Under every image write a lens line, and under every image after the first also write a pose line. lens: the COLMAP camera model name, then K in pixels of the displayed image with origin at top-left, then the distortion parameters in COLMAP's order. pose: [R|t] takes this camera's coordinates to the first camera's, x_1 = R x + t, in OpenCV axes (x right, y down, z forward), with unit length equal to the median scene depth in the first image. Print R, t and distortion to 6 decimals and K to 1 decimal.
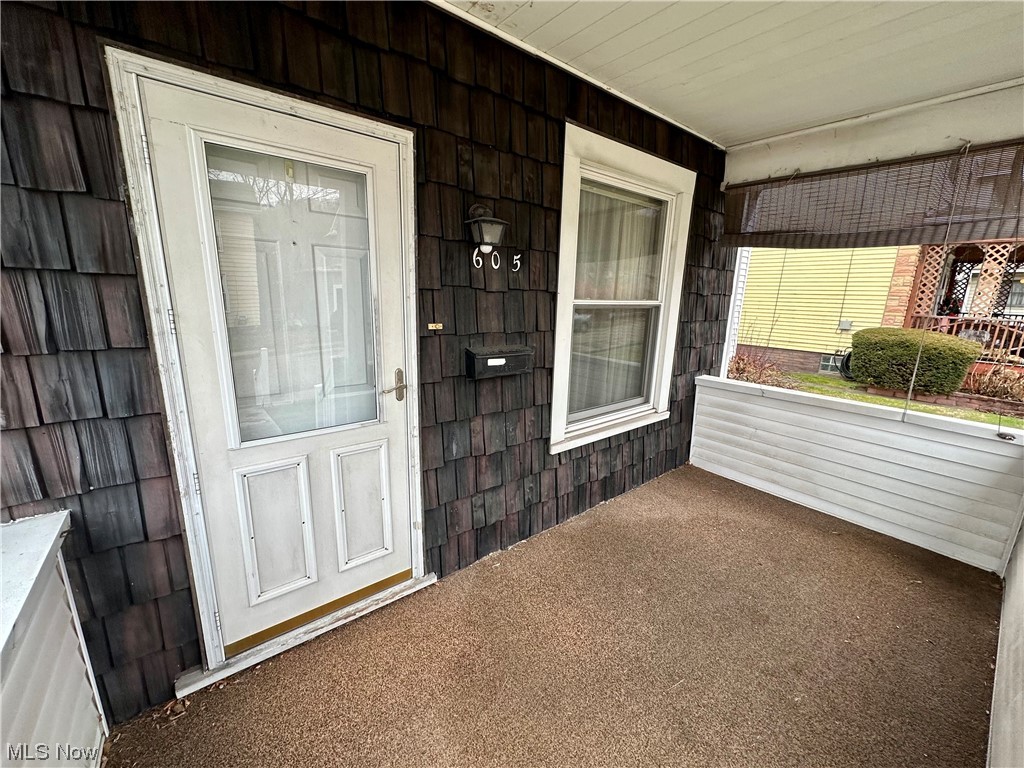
lens RADIAL K [[406.0, 0, 511.8], [0, 406.0, 385.0], [0, 0, 1]] dist [-0.002621, 0.000991]
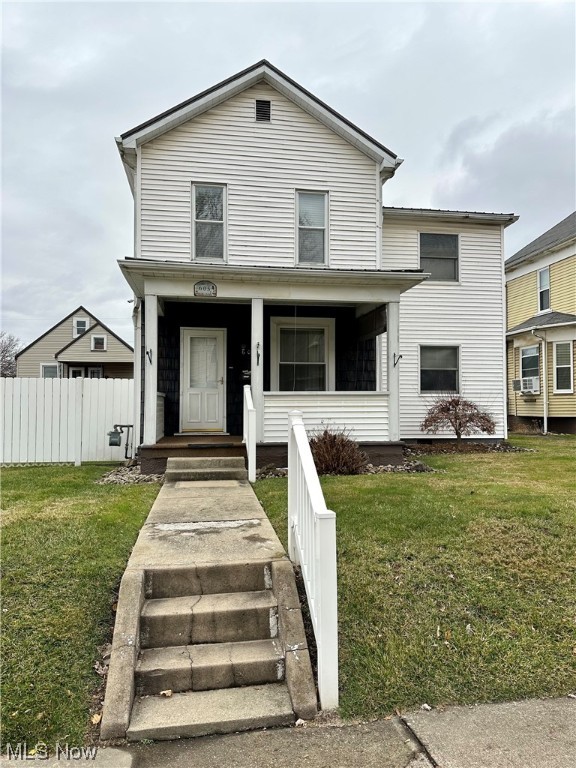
lens RADIAL K [[540.2, 0, 286.1], [0, 540.2, 382.4], [0, 0, 1]] dist [0.041970, -0.037486]
pose [[0.869086, -0.044045, -0.492697, 3.159174], [-0.089634, 0.965517, -0.244422, 1.363961], [0.486473, 0.256586, 0.835169, -3.483681]]
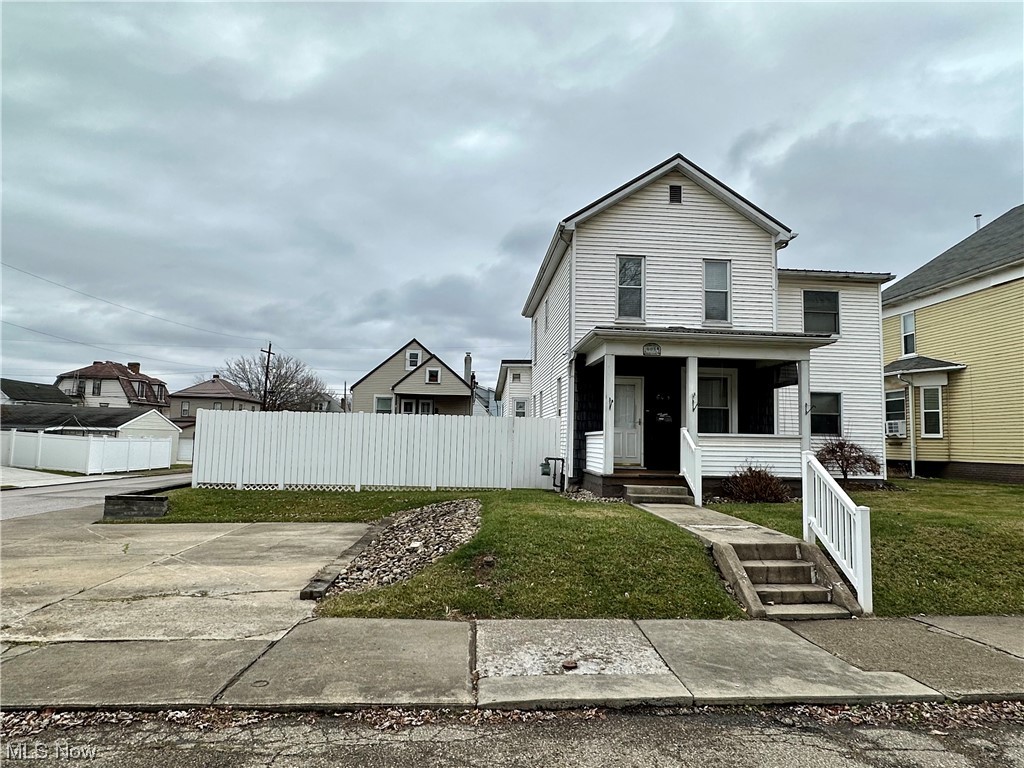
lens RADIAL K [[623.8, 0, 518.3], [0, 623.8, 381.8], [0, 0, 1]] dist [0.003834, 0.009217]
pose [[0.829109, -0.056782, -0.556196, 2.812753], [-0.126627, 0.949905, -0.285736, 1.932646], [0.544558, 0.307336, 0.780385, -6.037121]]
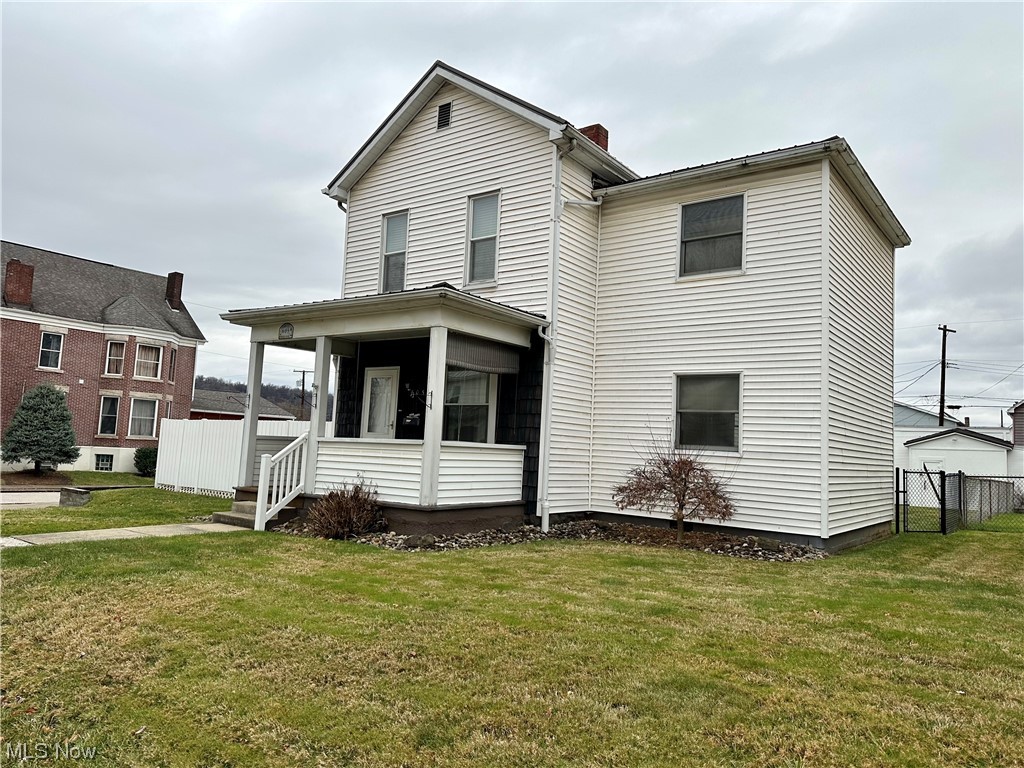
lens RADIAL K [[720.3, 0, 515.2], [0, 720.3, 381.0], [0, 0, 1]] dist [0.041970, -0.037486]
pose [[0.257802, -0.098724, -0.961141, 6.649795], [-0.248410, 0.954554, -0.164677, 0.449579], [0.933719, 0.281211, 0.221562, 0.373930]]
